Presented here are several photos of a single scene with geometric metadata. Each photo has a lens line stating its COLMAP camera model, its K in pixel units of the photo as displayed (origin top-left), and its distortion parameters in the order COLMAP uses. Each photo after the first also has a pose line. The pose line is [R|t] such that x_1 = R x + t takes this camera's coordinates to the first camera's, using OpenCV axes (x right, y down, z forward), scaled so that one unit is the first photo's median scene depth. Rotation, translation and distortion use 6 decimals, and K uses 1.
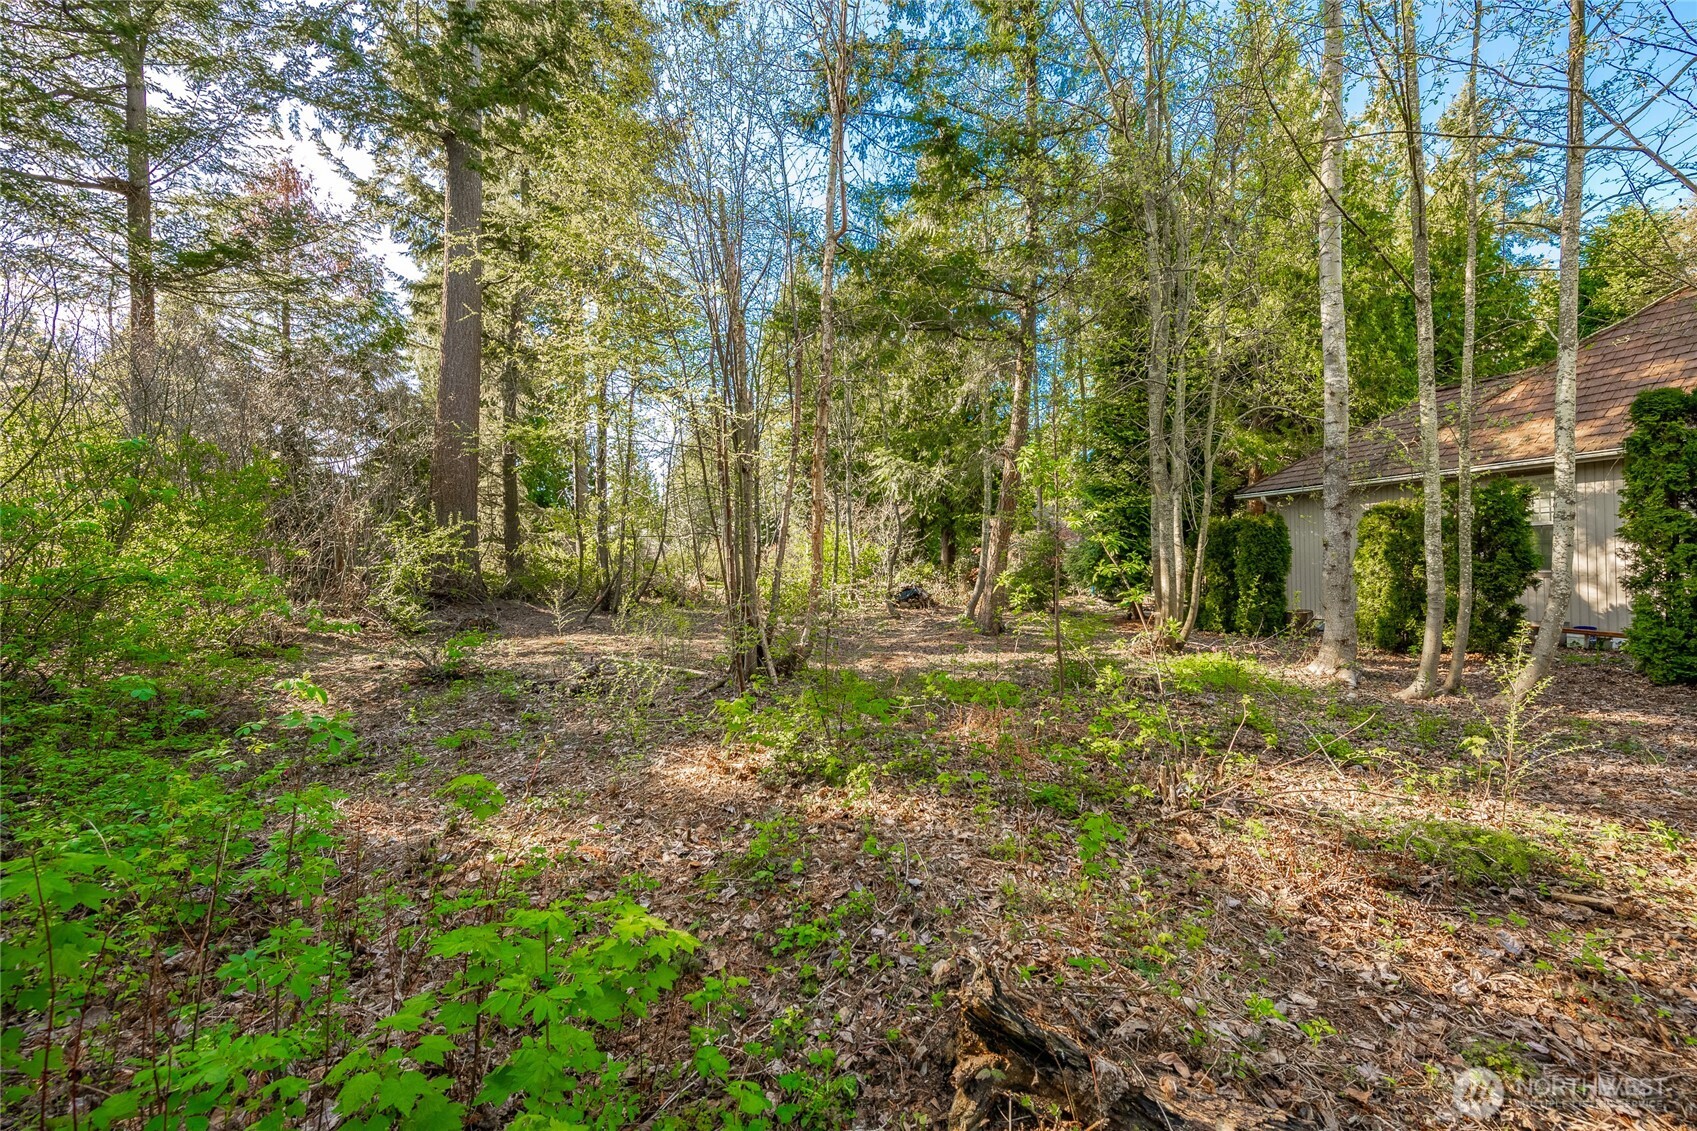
lens RADIAL K [[693.8, 0, 852.0], [0, 693.8, 564.7], [0, 0, 1]] dist [-0.006077, -0.001410]
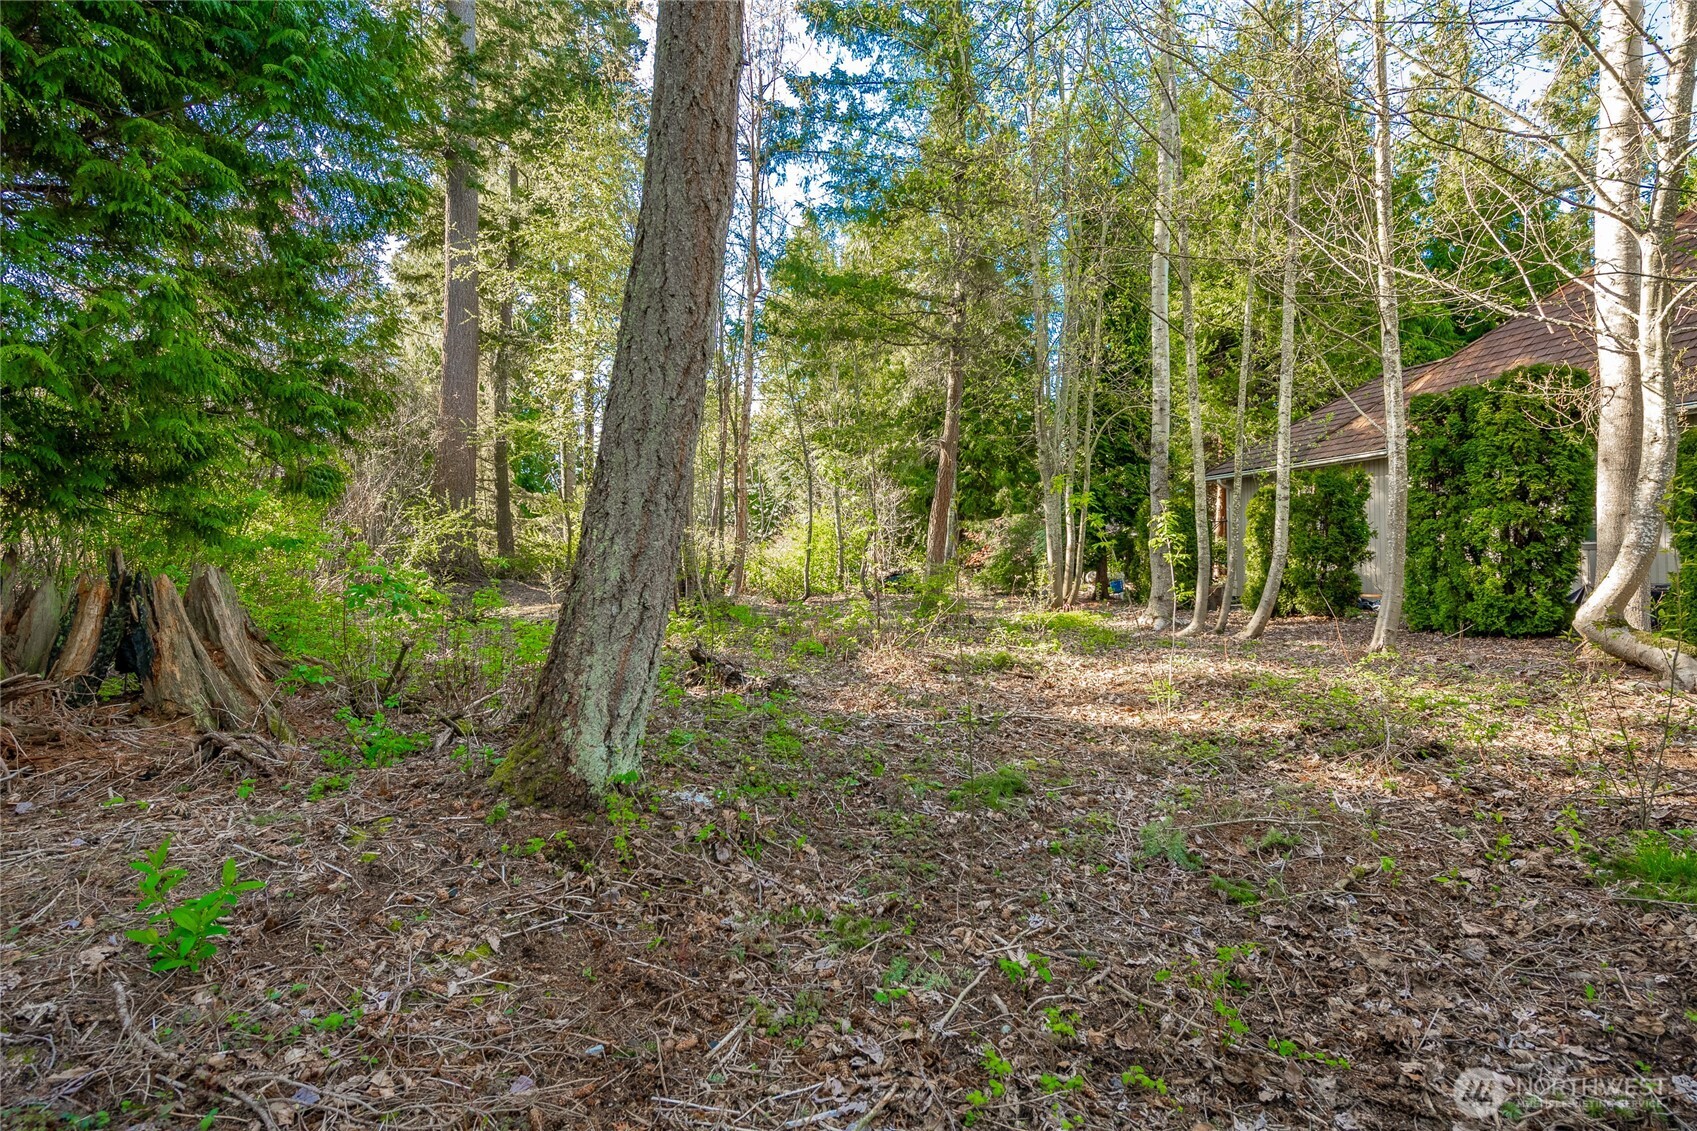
lens RADIAL K [[848.0, 0, 846.0], [0, 848.0, 565.1], [0, 0, 1]] dist [-0.004423, 0.000359]
pose [[0.998442, -0.000080, -0.055805, 0.119827], [0.000441, 0.999979, 0.006459, 0.022768], [0.055803, -0.006473, 0.998421, -0.313381]]
